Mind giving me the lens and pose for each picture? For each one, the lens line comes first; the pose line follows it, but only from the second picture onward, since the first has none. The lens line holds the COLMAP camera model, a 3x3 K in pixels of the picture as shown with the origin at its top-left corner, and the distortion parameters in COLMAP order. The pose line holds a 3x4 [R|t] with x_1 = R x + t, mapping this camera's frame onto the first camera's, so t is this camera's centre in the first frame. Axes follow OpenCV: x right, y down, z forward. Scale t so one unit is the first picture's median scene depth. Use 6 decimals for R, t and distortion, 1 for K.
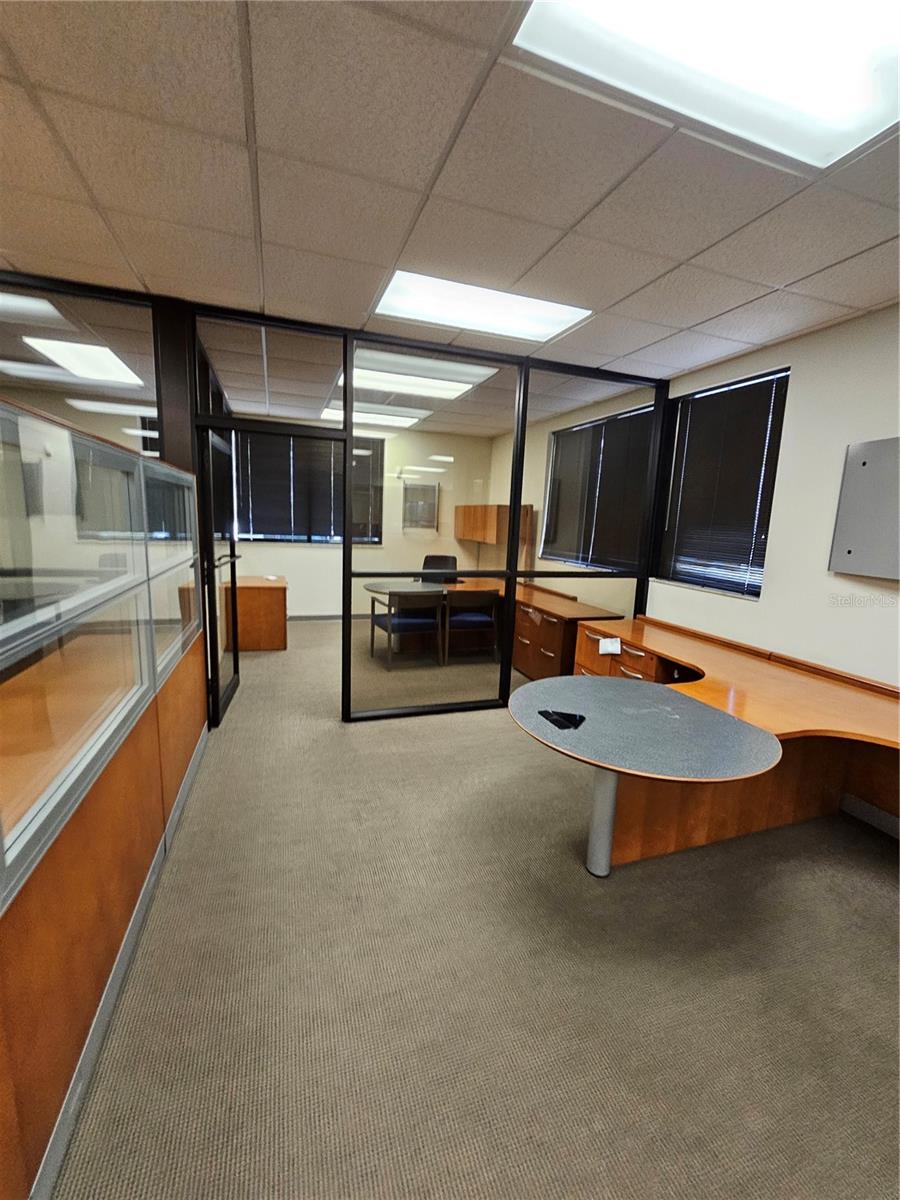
lens RADIAL K [[491.8, 0, 448.2], [0, 491.8, 594.3], [0, 0, 1]] dist [-0.001386, 0.001458]
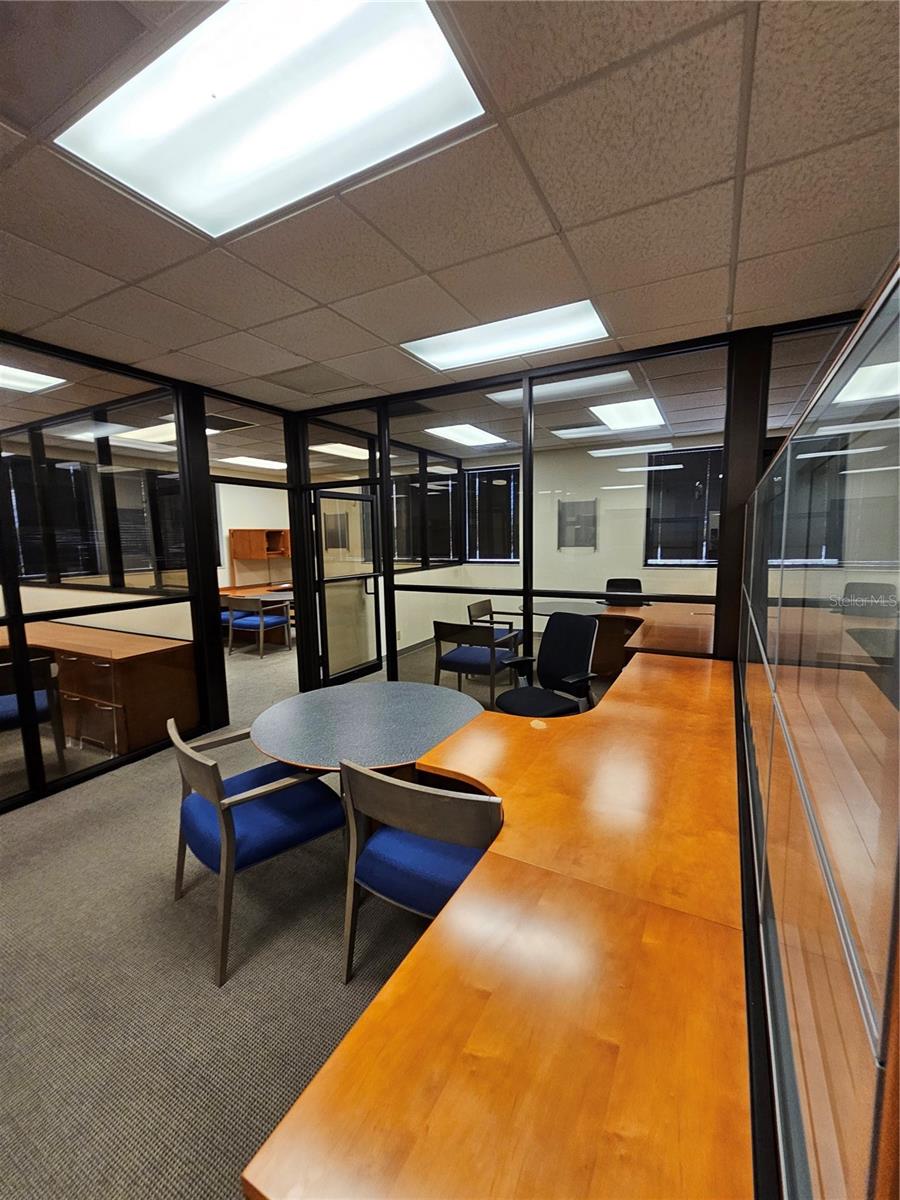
lens RADIAL K [[491.8, 0, 449.8], [0, 491.8, 597.5], [0, 0, 1]] dist [-0.001386, 0.001458]
pose [[0.674563, 0.035179, -0.737379, 0.677518], [-0.068564, 0.997532, -0.015132, -0.007257], [0.735027, 0.060765, 0.675310, 0.212800]]
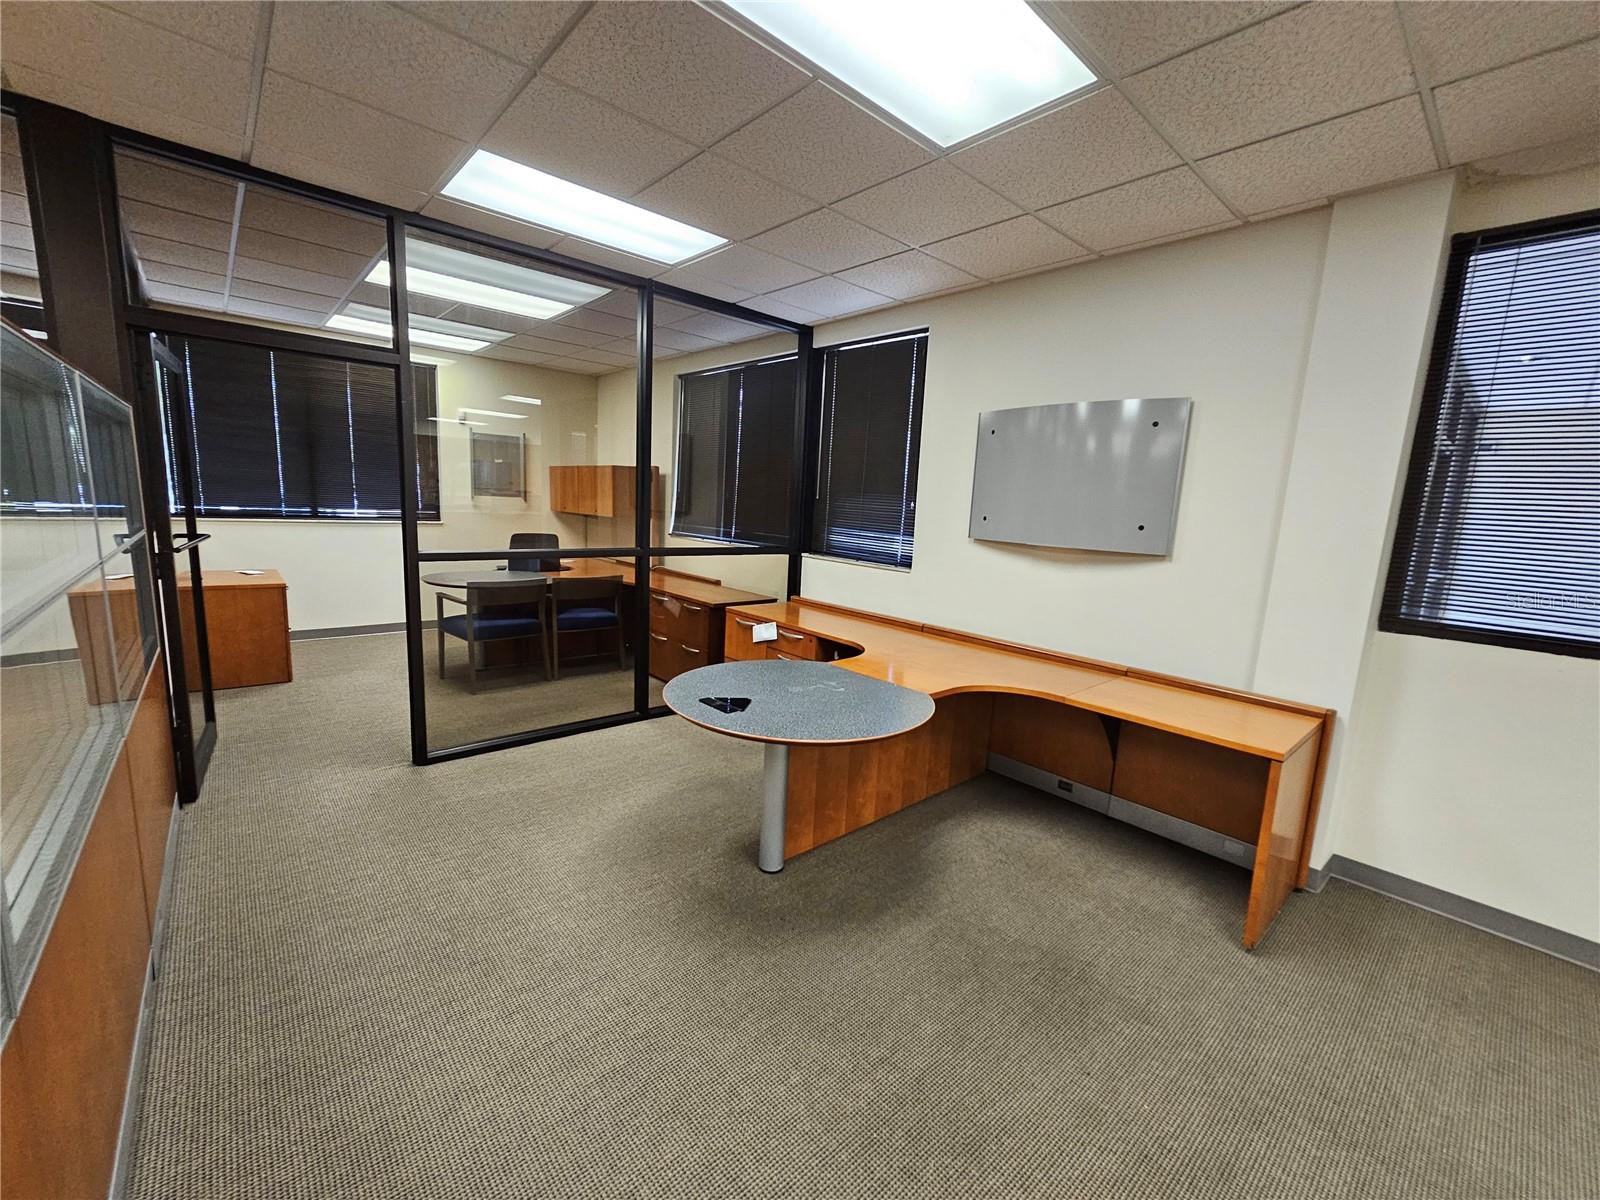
lens RADIAL K [[655.7, 0, 797.8], [0, 655.7, 600.3], [0, 0, 1]] dist [-0.001386, 0.001458]
pose [[0.923387, -0.054369, 0.380000, -0.056311], [0.047689, 0.998498, 0.026981, 0.023681], [-0.380896, -0.006792, 0.924593, -0.091750]]
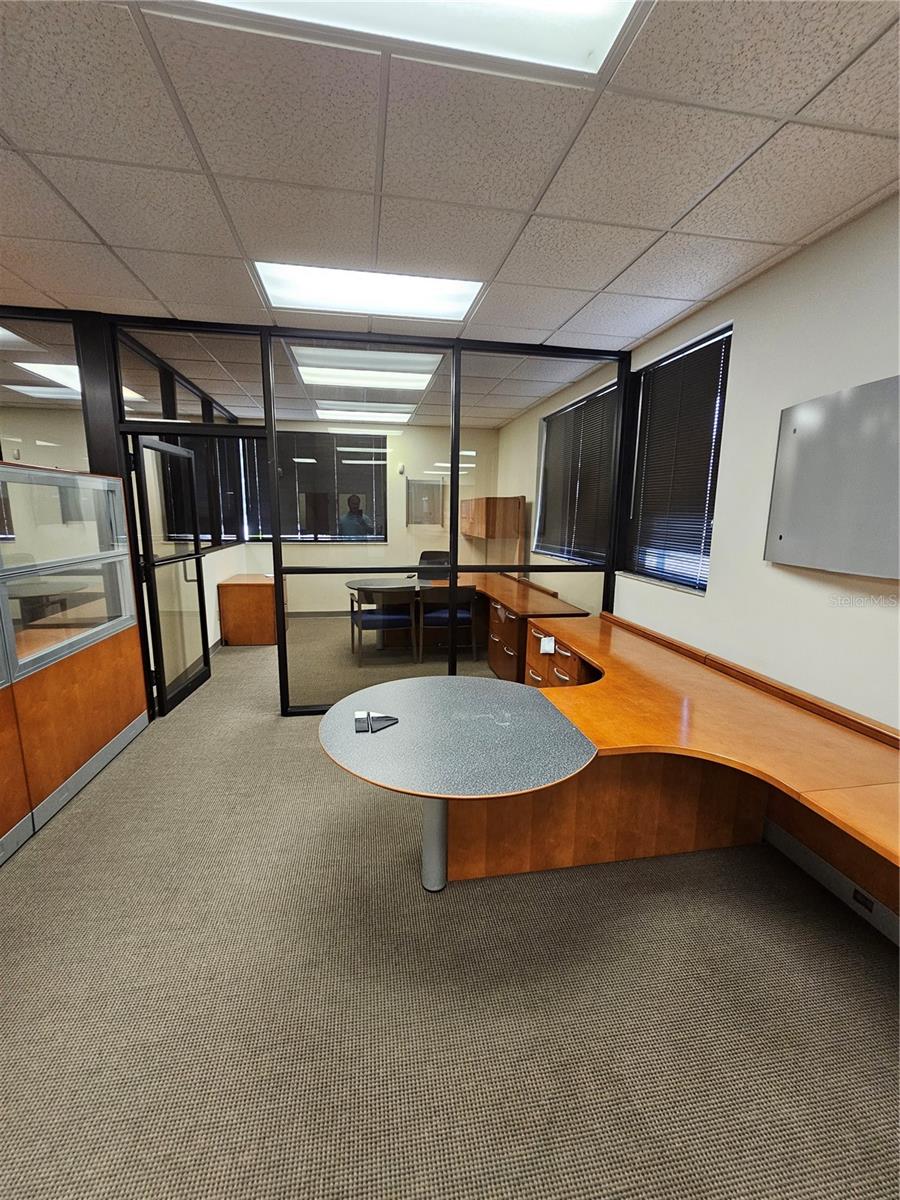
lens RADIAL K [[491.8, 0, 441.9], [0, 491.8, 599.7], [0, 0, 1]] dist [-0.001386, 0.001458]
pose [[0.986660, -0.002708, -0.162771, 0.311386], [0.005445, 0.999851, 0.016370, 0.003206], [0.162703, -0.017038, 0.986528, 0.059026]]
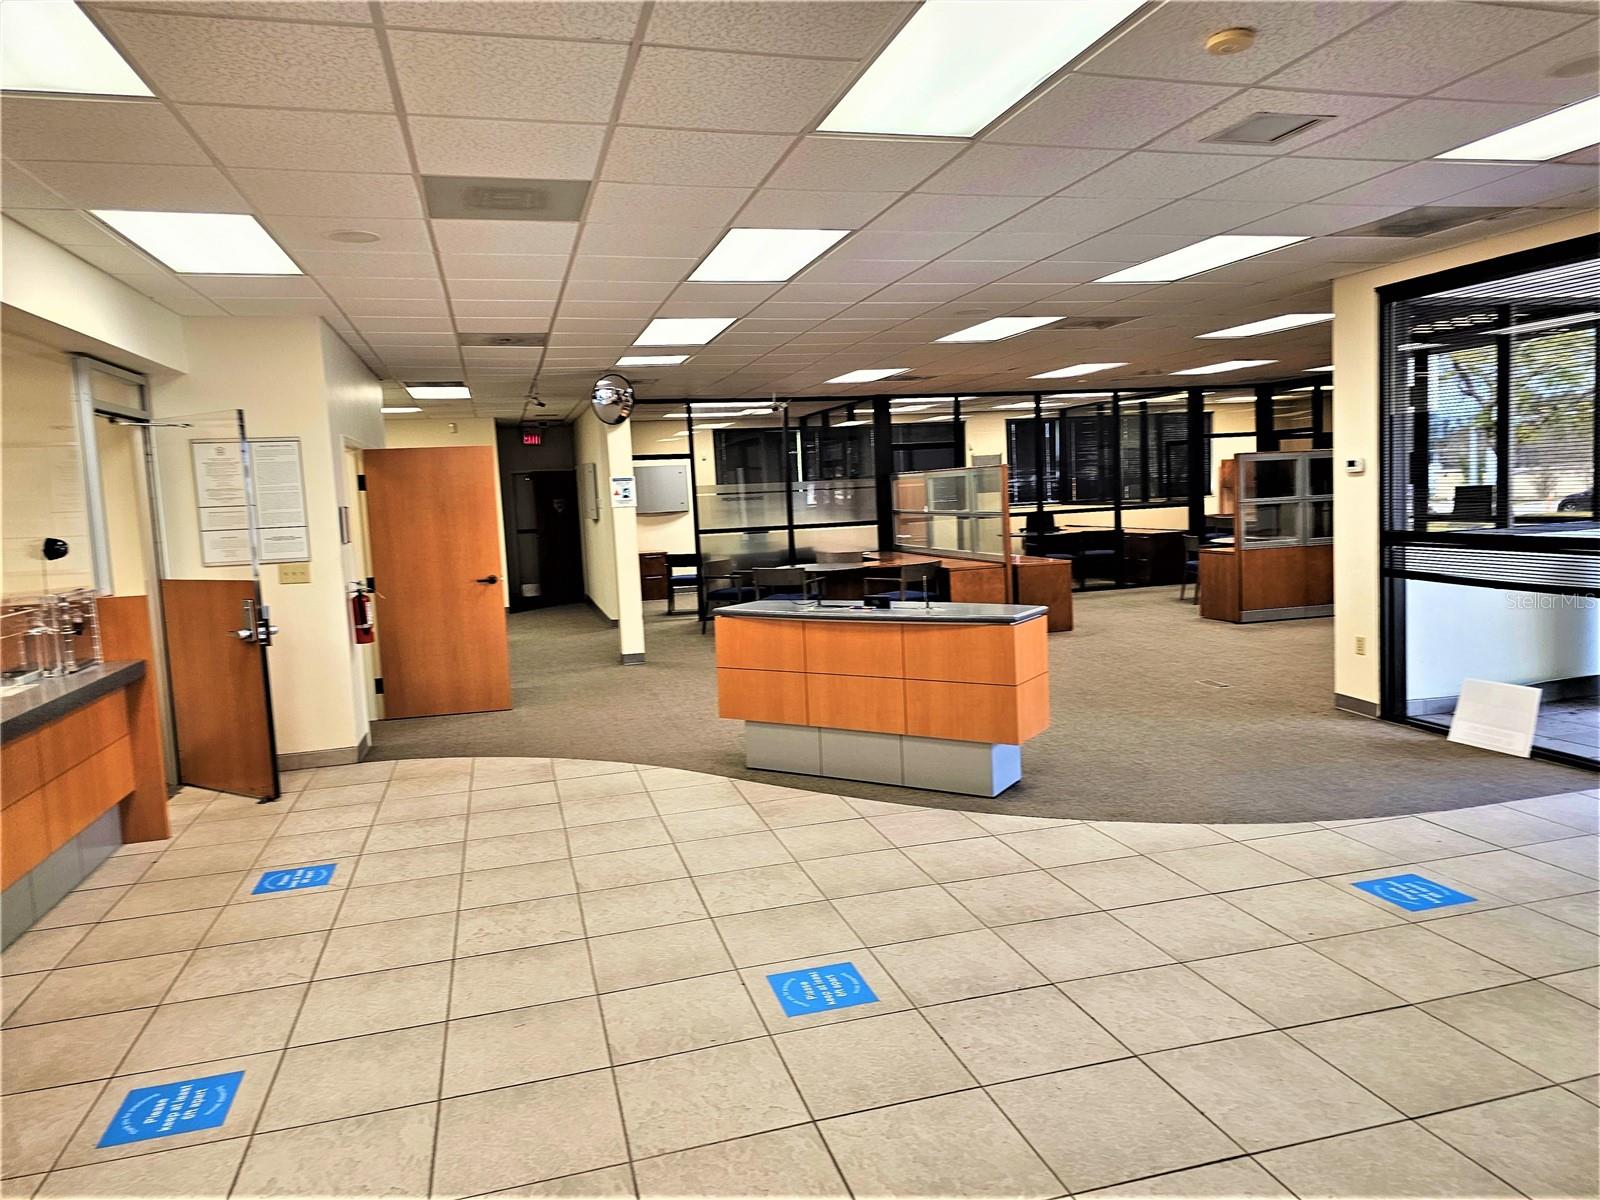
lens RADIAL K [[1074.9, 0, 801.1], [0, 1074.9, 591.5], [0, 0, 1]] dist [0.041592, -0.026667]
pose [[-0.052635, 0.052510, -0.997232, 3.739914], [-0.117003, 0.991414, 0.058380, 0.298716], [0.991736, 0.119752, -0.046039, -0.736882]]
